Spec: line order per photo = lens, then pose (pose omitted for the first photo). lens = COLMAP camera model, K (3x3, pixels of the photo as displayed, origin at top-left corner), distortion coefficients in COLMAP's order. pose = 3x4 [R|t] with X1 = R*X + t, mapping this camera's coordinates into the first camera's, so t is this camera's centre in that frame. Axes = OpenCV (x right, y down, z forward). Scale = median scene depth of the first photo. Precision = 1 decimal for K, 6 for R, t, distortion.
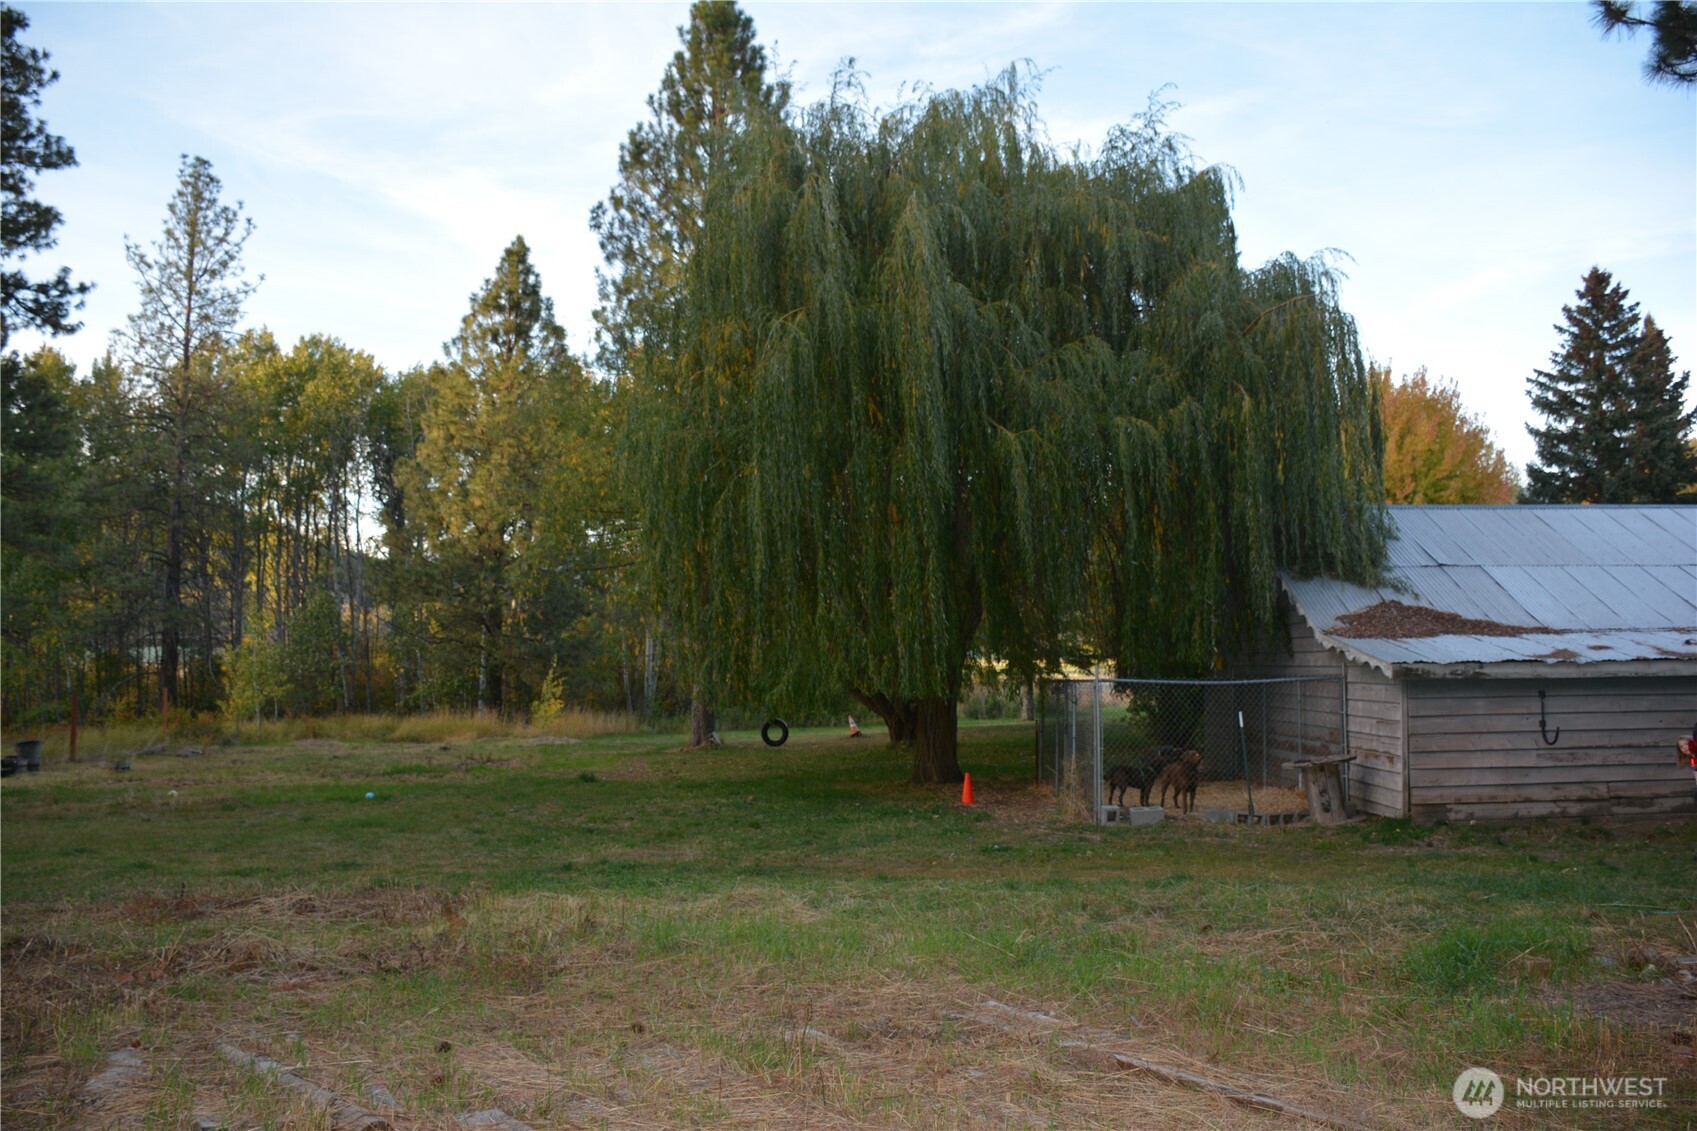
lens RADIAL K [[1368.6, 0, 842.2], [0, 1368.6, 570.0], [0, 0, 1]] dist [-0.128690, 0.110513]
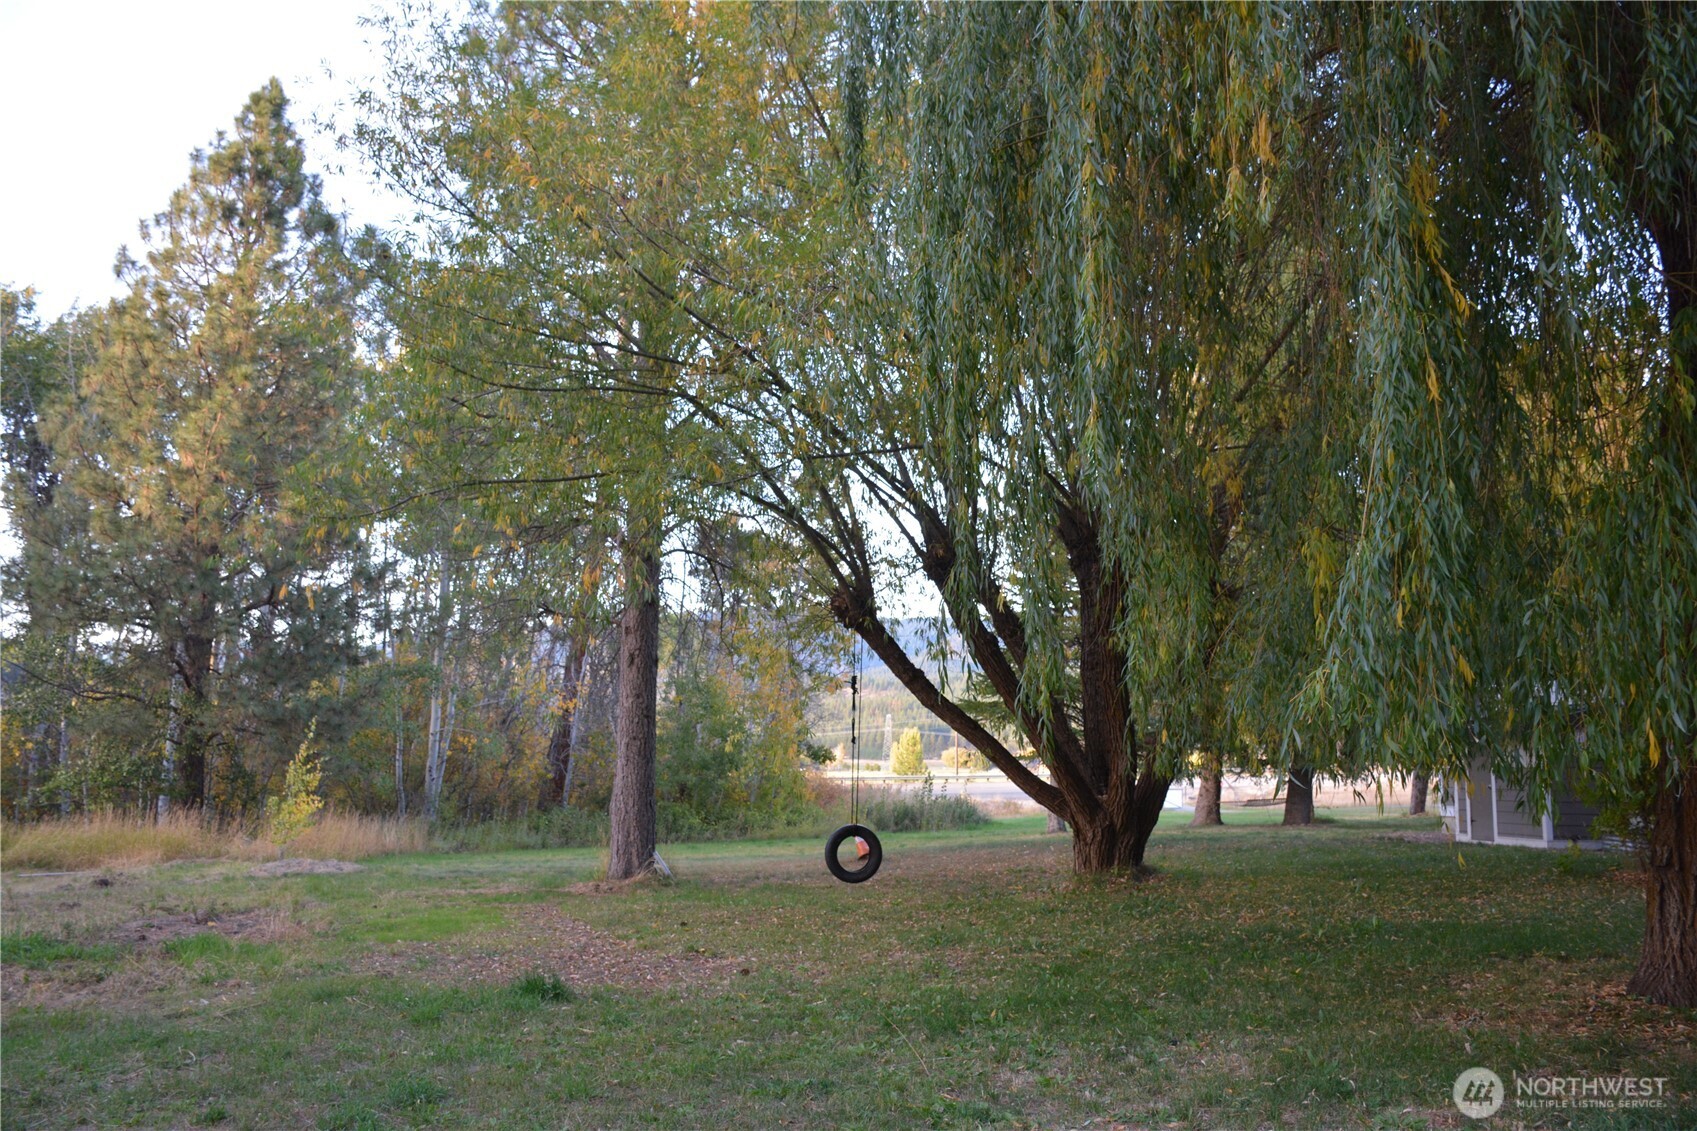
lens RADIAL K [[1368.6, 0, 842.2], [0, 1368.6, 570.0], [0, 0, 1]] dist [-0.128690, 0.110513]
pose [[0.975280, 0.038547, 0.217583, -0.105288], [-0.020548, 0.996221, -0.084389, 0.039031], [-0.220014, 0.077832, 0.972387, 0.344365]]
